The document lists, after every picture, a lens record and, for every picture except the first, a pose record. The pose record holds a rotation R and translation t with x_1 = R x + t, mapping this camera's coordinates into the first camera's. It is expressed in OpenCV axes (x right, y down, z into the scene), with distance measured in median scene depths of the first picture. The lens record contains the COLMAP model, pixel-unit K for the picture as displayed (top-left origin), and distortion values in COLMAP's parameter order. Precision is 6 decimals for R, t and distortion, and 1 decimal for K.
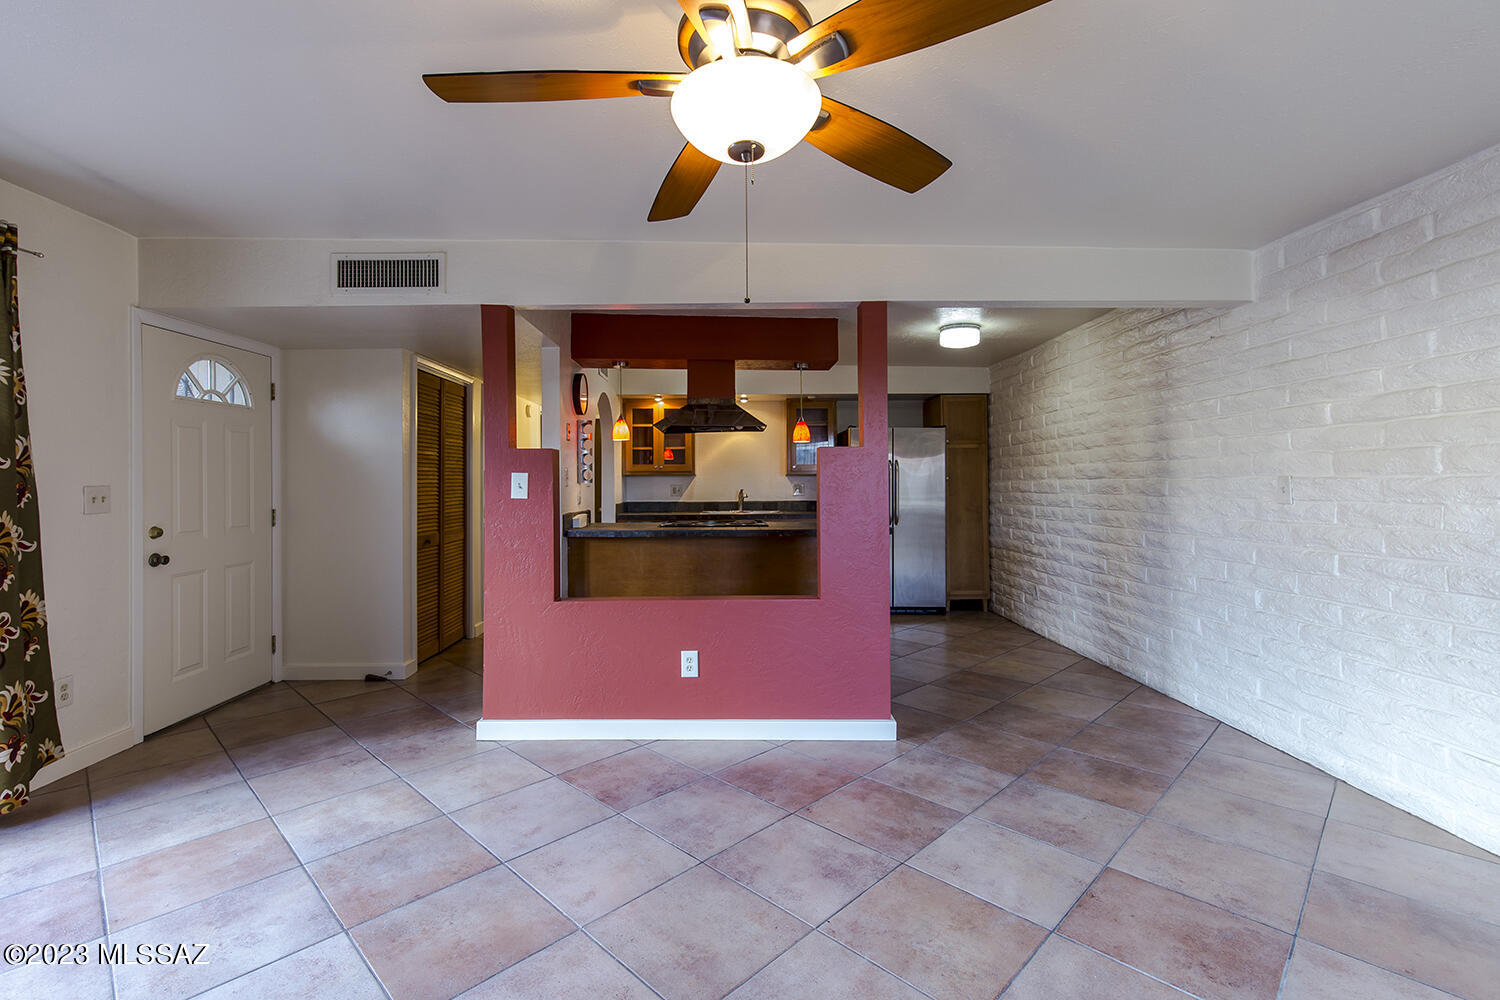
lens RADIAL K [[681.8, 0, 716.7], [0, 681.8, 474.6], [0, 0, 1]] dist [0.010271, -0.003433]
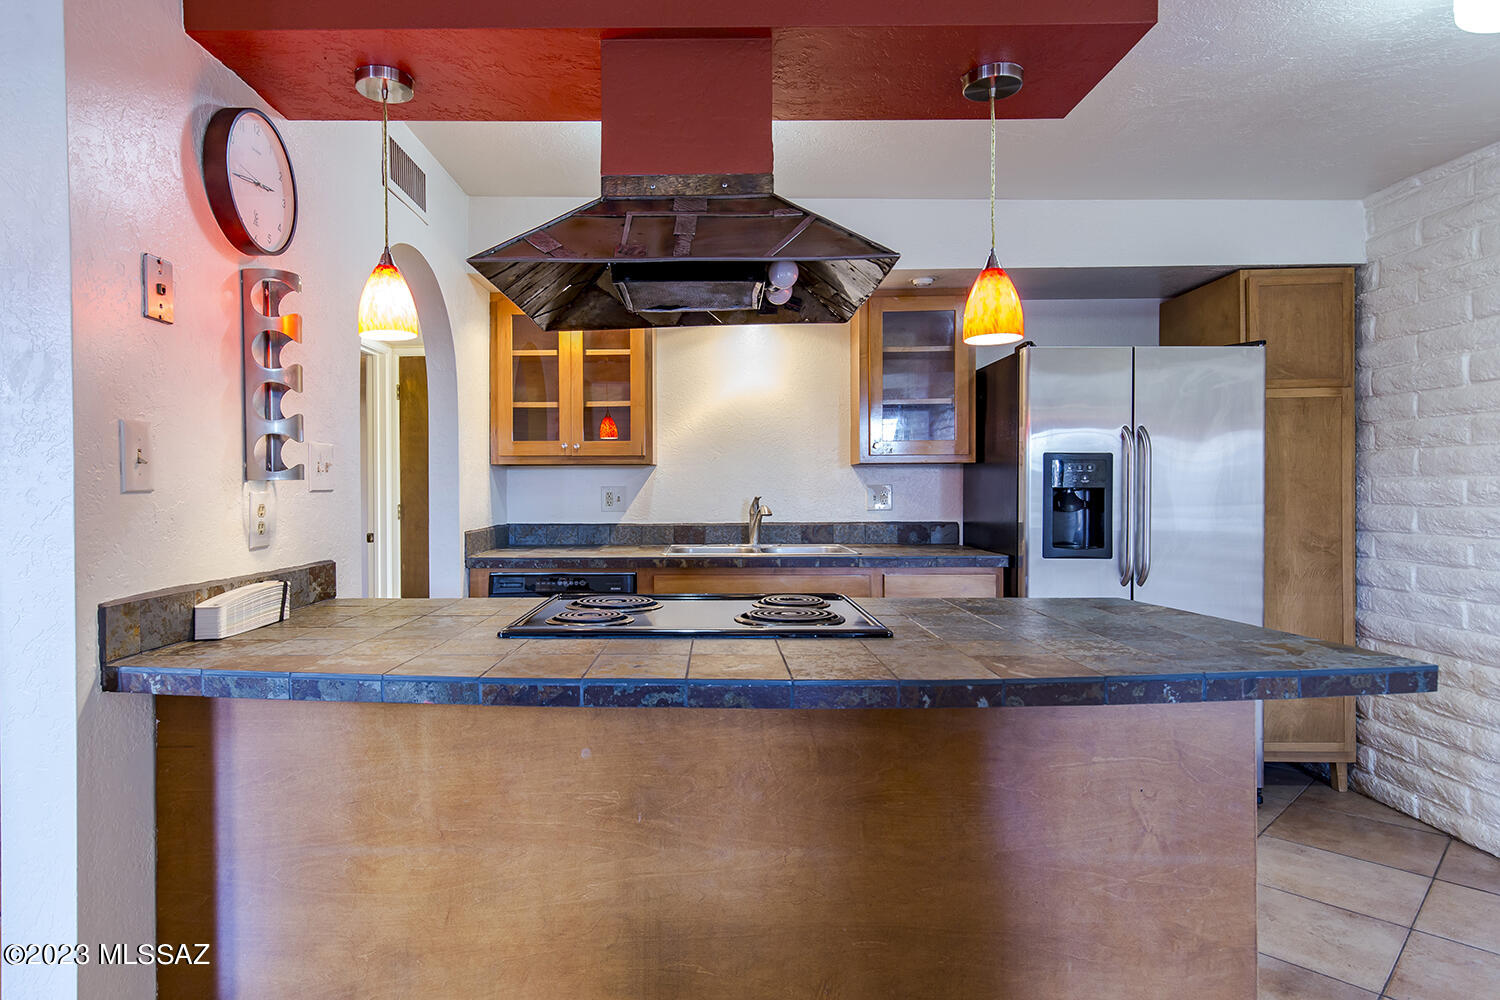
lens RADIAL K [[842.8, 0, 672.1], [0, 842.8, 499.8], [0, 0, 1]] dist [0.002343, 0.000148]
pose [[0.999532, 0.000872, -0.030583, -0.003693], [0.000035, 0.999561, 0.029634, 0.011462], [0.030595, -0.029621, 0.999093, 0.740856]]
